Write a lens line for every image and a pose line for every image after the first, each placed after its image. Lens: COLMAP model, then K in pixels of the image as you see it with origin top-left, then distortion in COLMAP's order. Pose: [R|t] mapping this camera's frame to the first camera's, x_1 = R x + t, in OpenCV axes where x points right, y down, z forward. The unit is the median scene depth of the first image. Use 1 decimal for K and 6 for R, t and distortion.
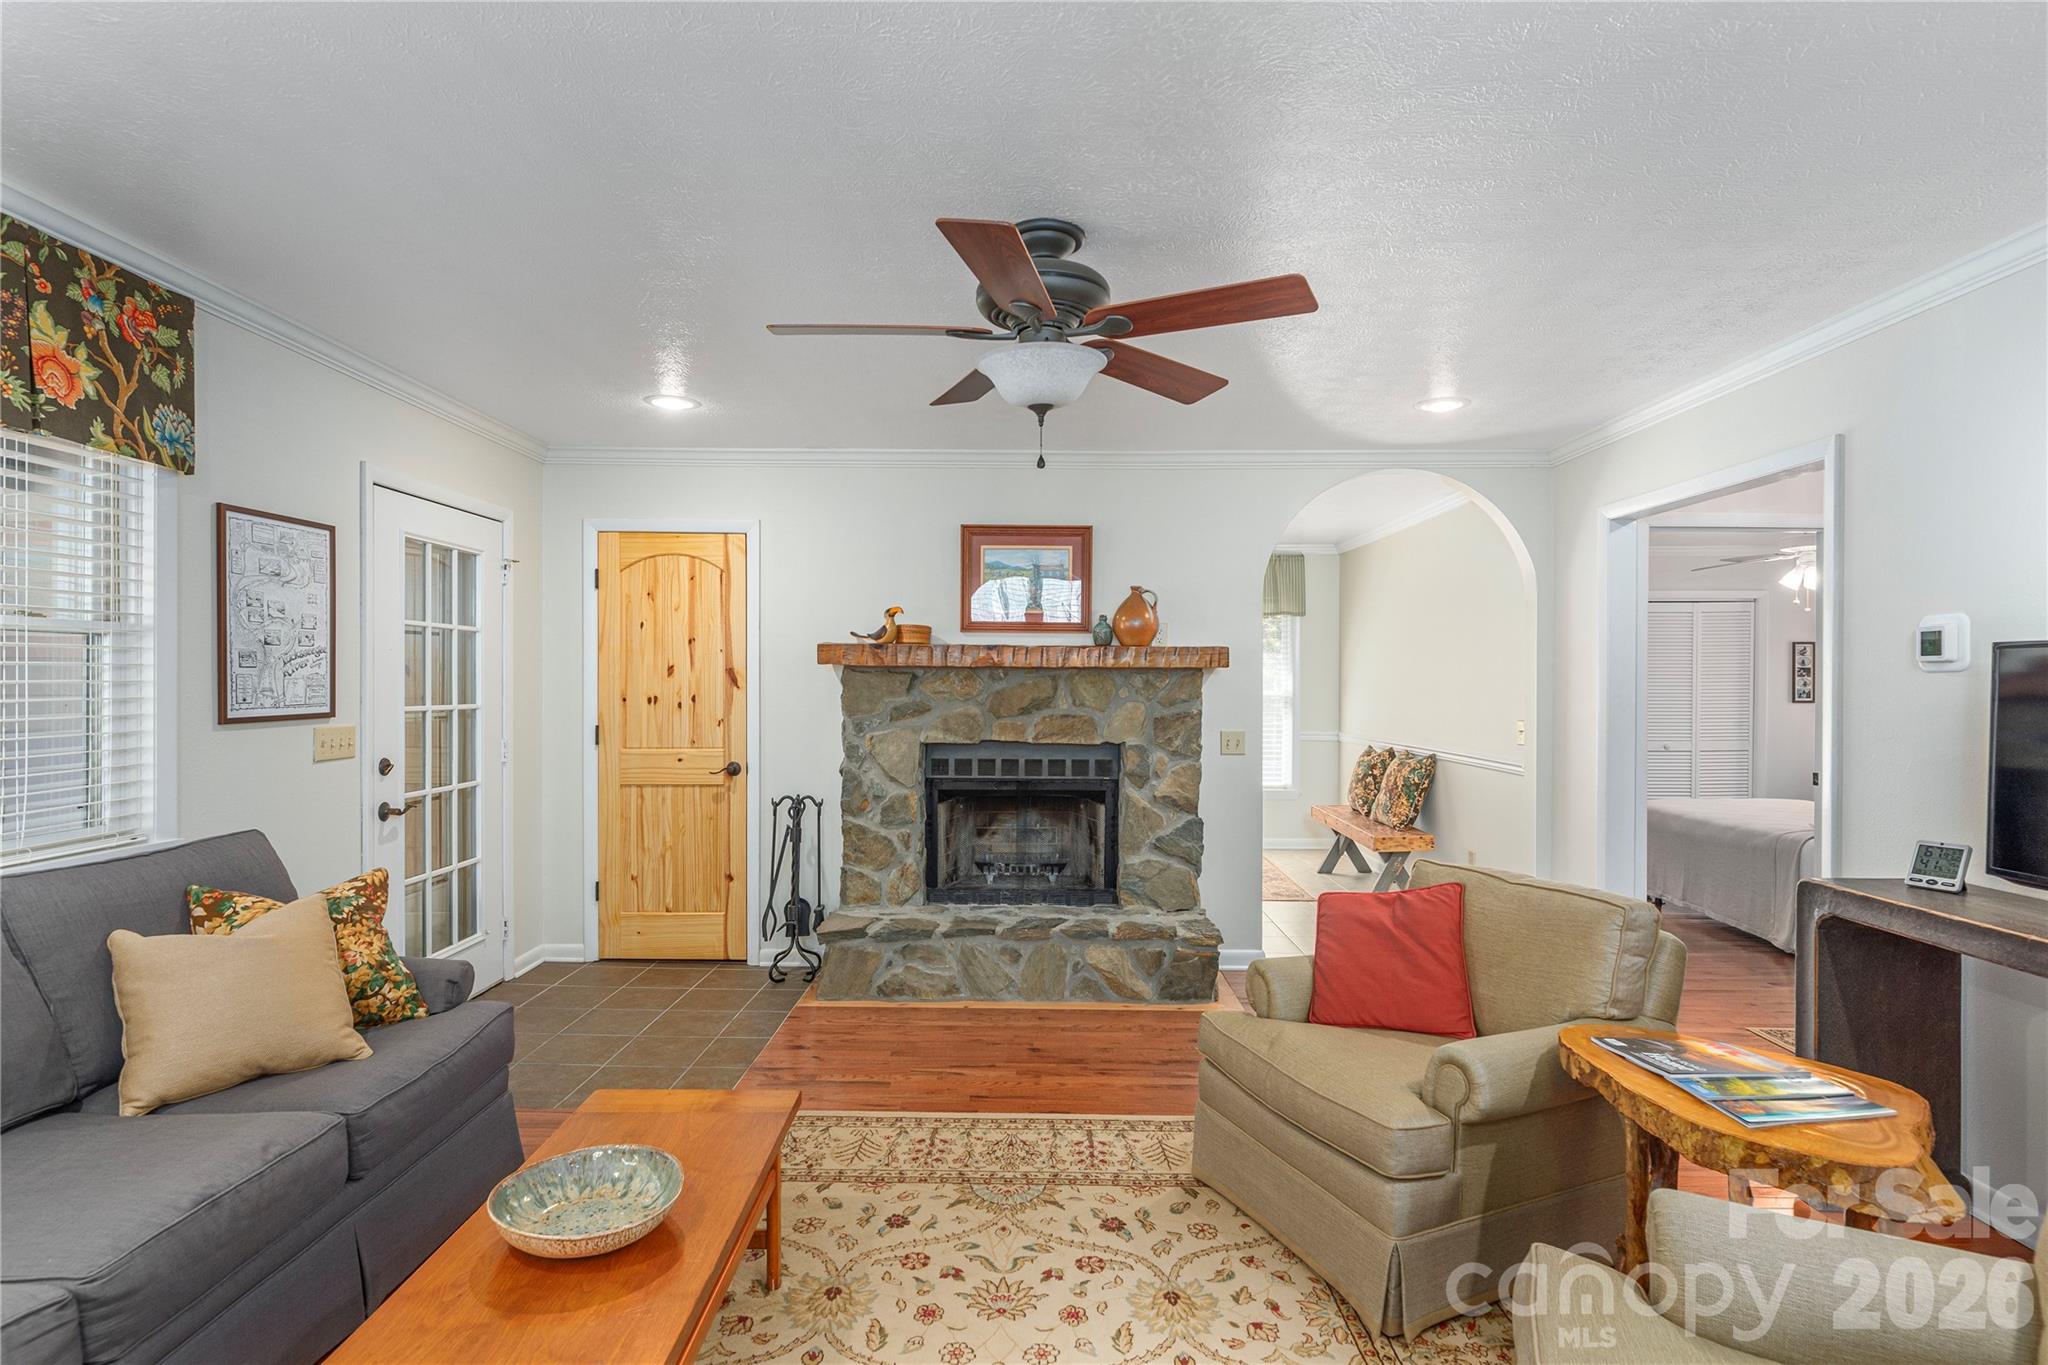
lens RADIAL K [[1045.3, 0, 1024.5], [0, 1045.3, 688.0], [0, 0, 1]] dist [-0.004656, -0.000802]
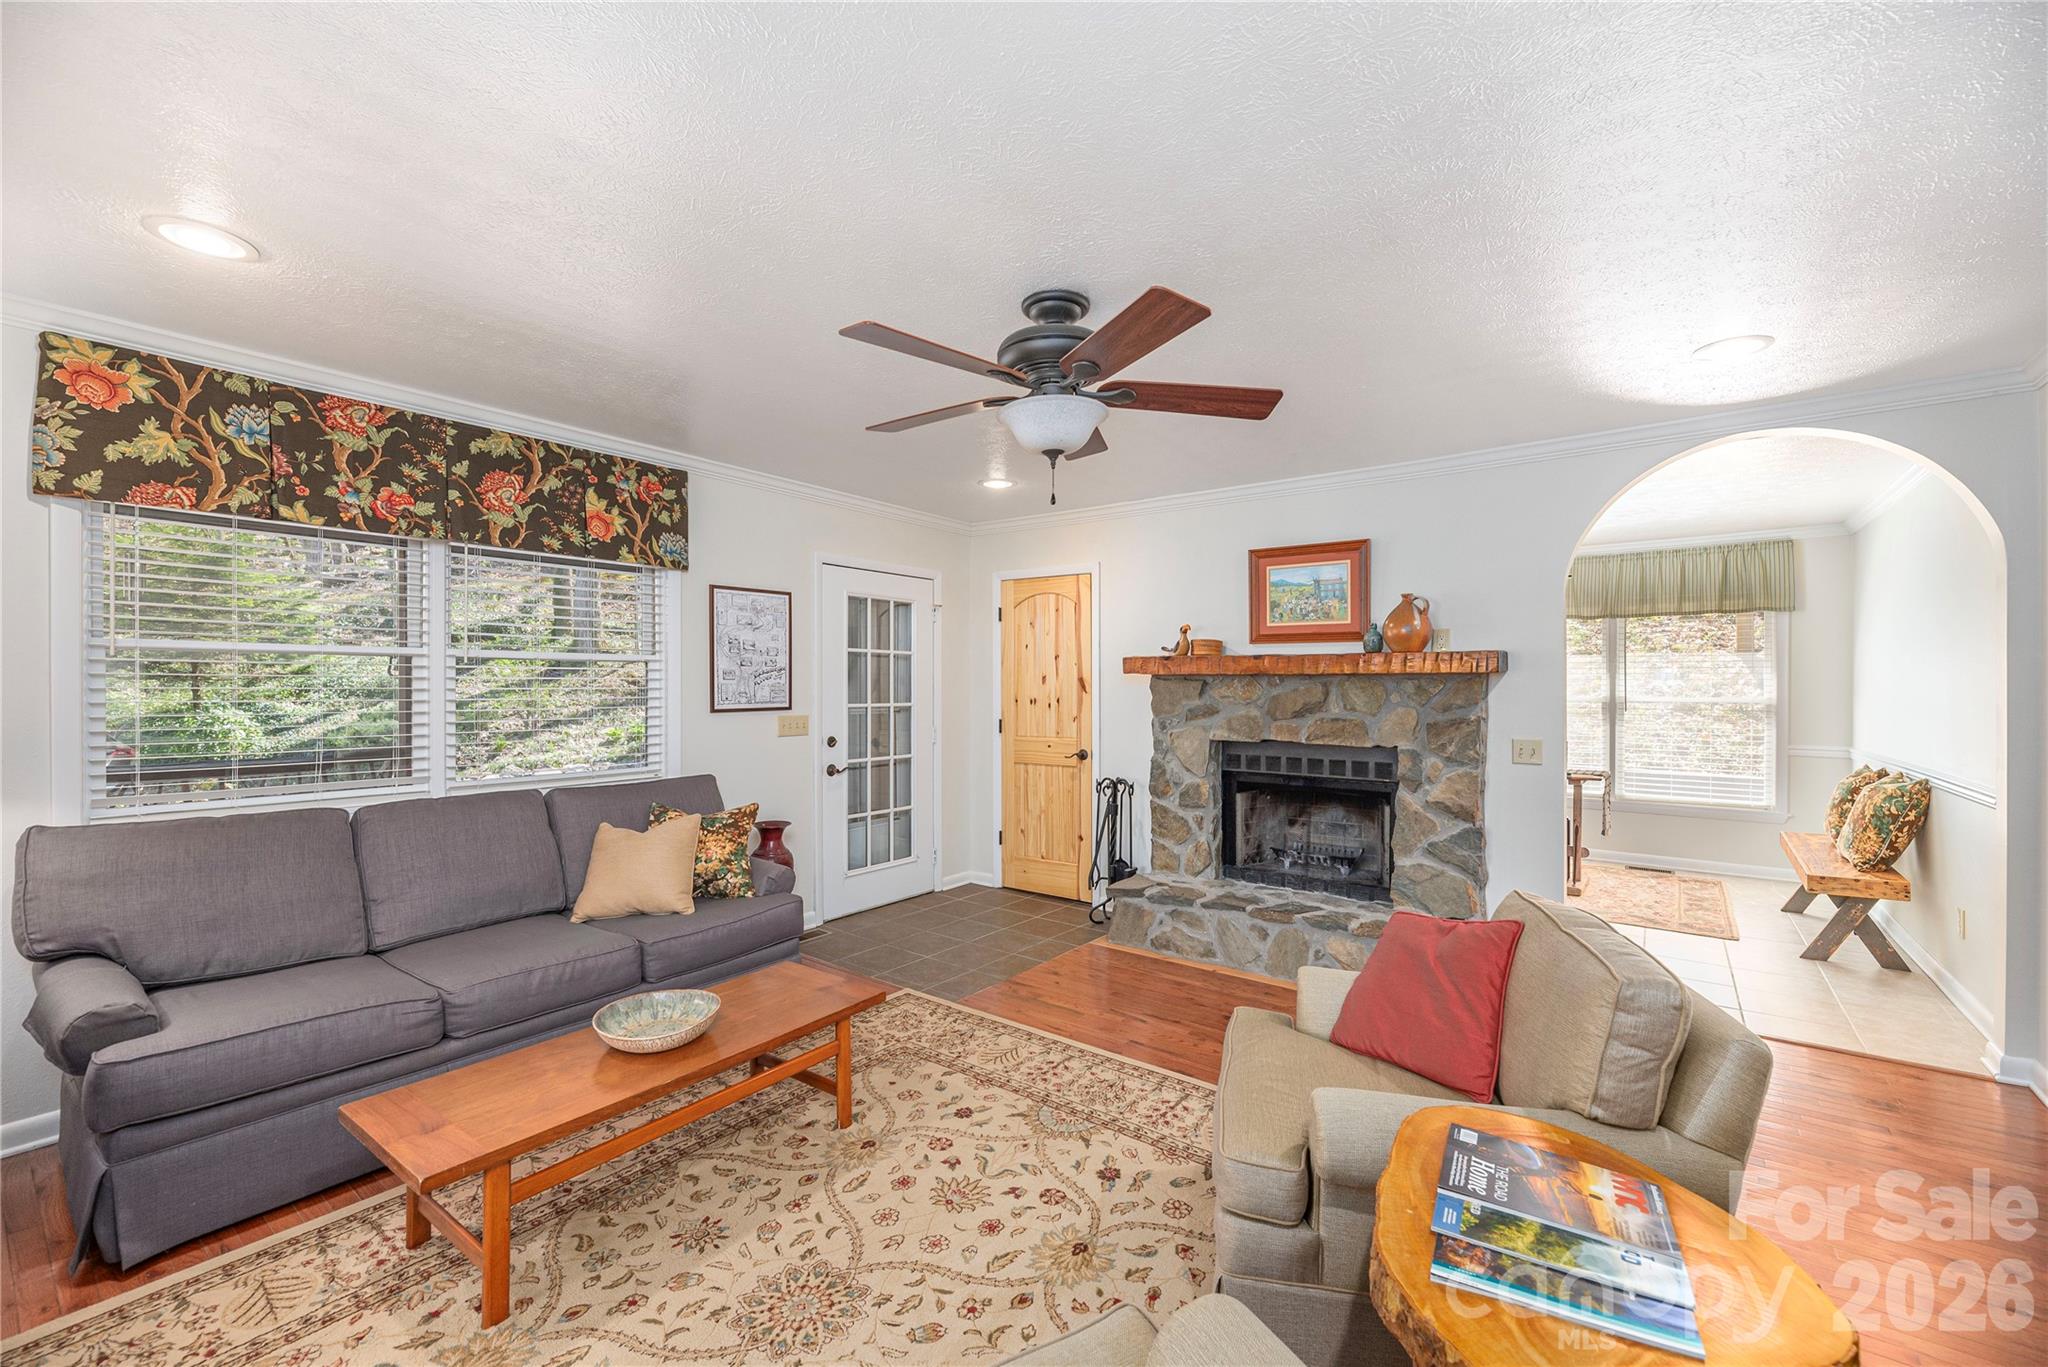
lens RADIAL K [[836.1, 0, 1022.2], [0, 836.1, 686.3], [0, 0, 1]] dist [-0.002830, 0.000167]
pose [[0.803114, -0.001944, -0.595822, 0.351928], [-0.002870, 0.999970, -0.007132, -0.000182], [0.595819, 0.007438, 0.803085, 0.145560]]
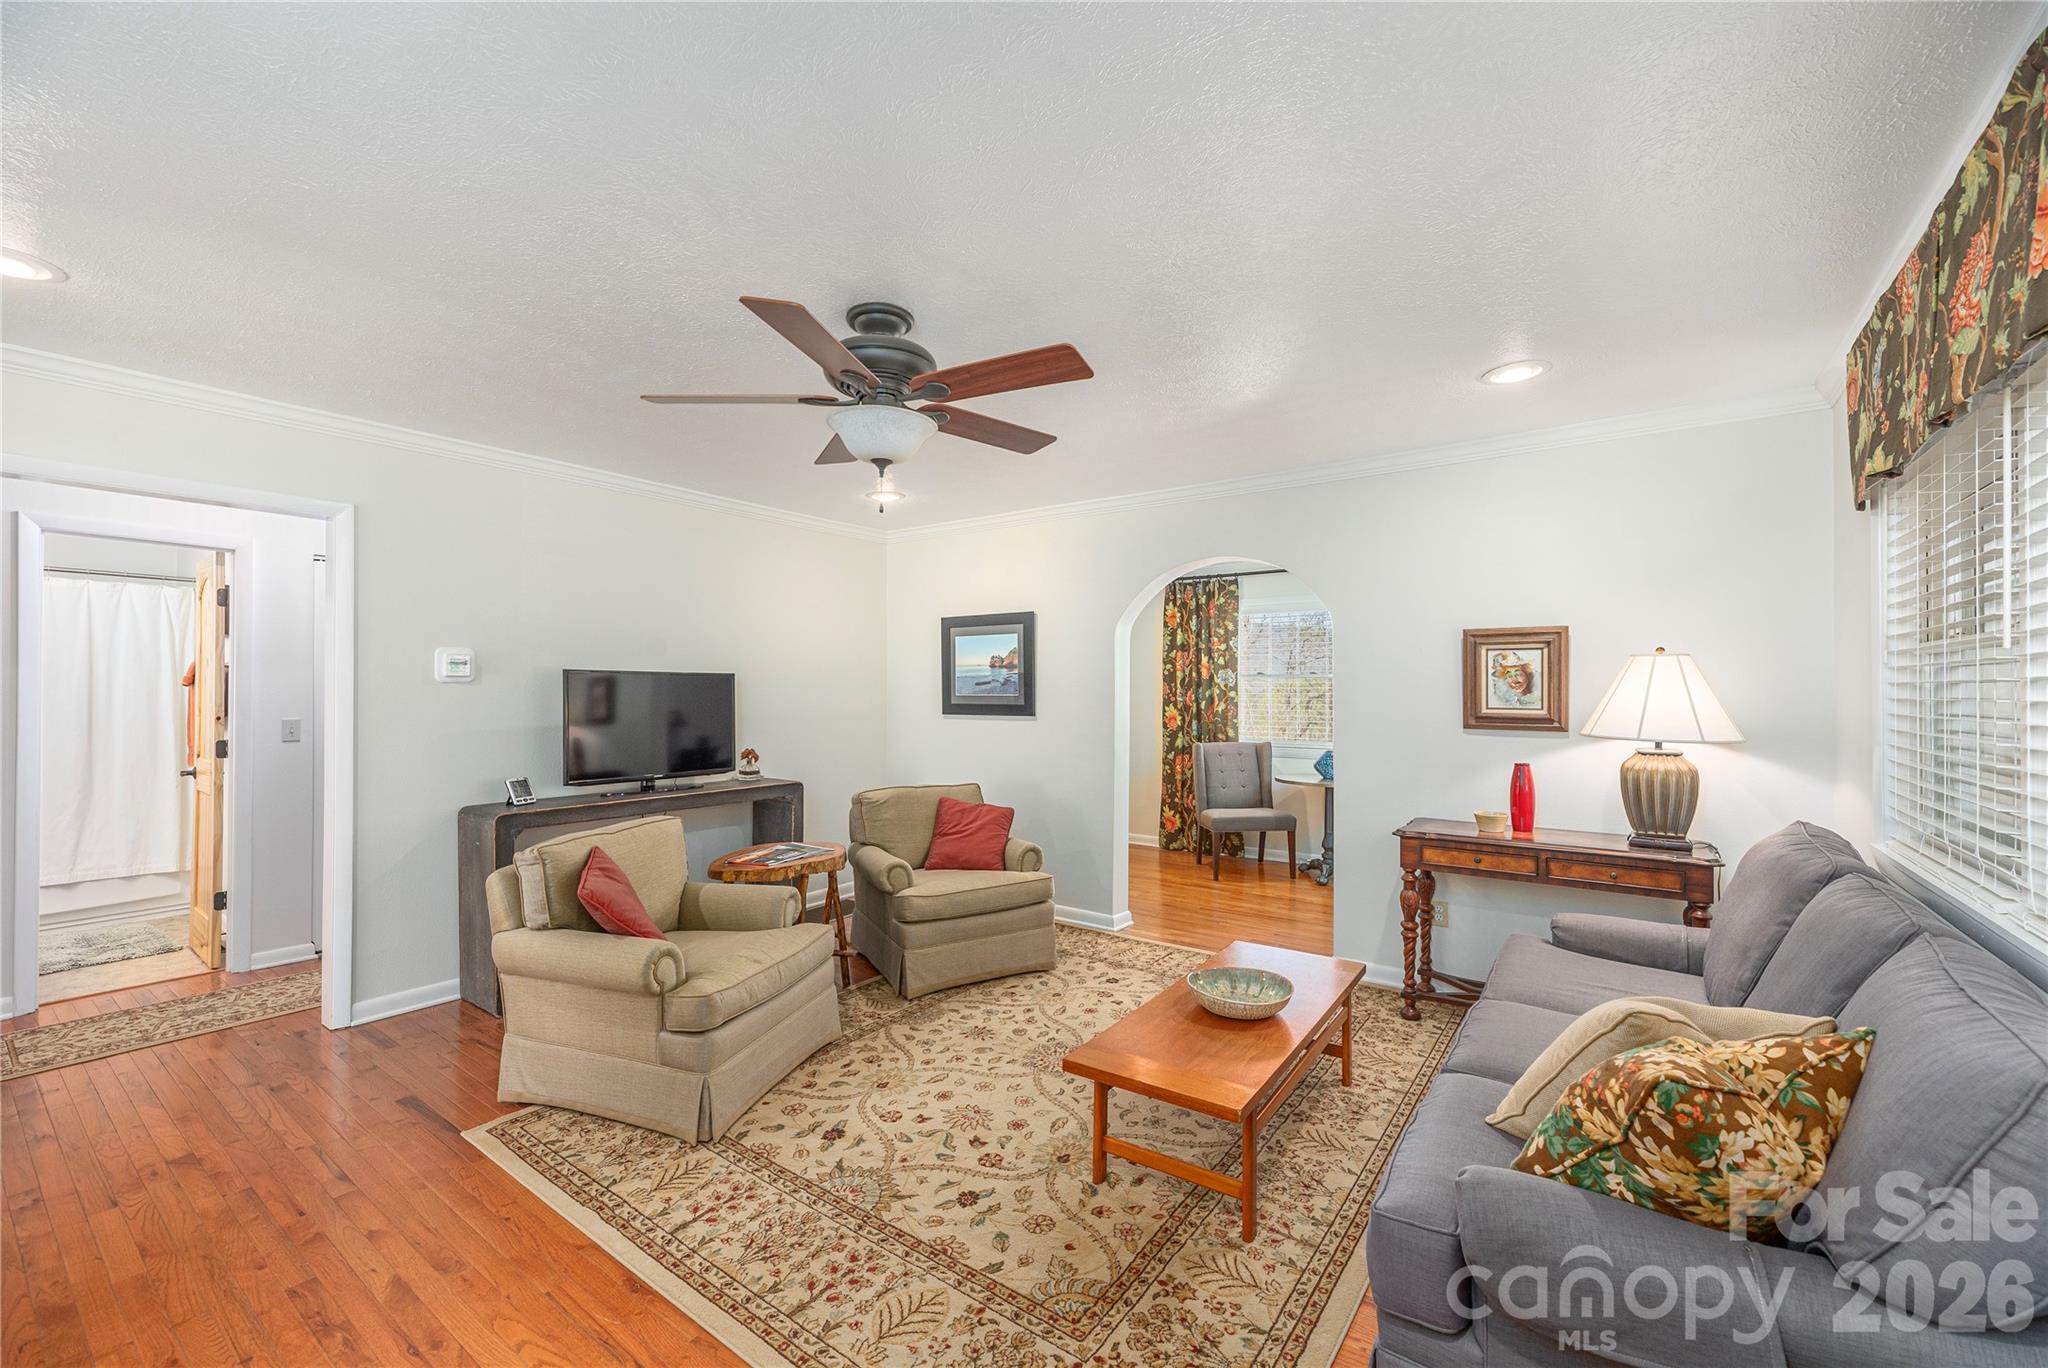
lens RADIAL K [[836.1, 0, 1021.6], [0, 836.1, 690.2], [0, 0, 1]] dist [-0.002830, 0.000167]
pose [[-0.812763, -0.008517, 0.582532, -0.429828], [-0.005292, 0.999960, 0.007237, -0.010632], [-0.582570, 0.002799, -0.812776, 1.081975]]
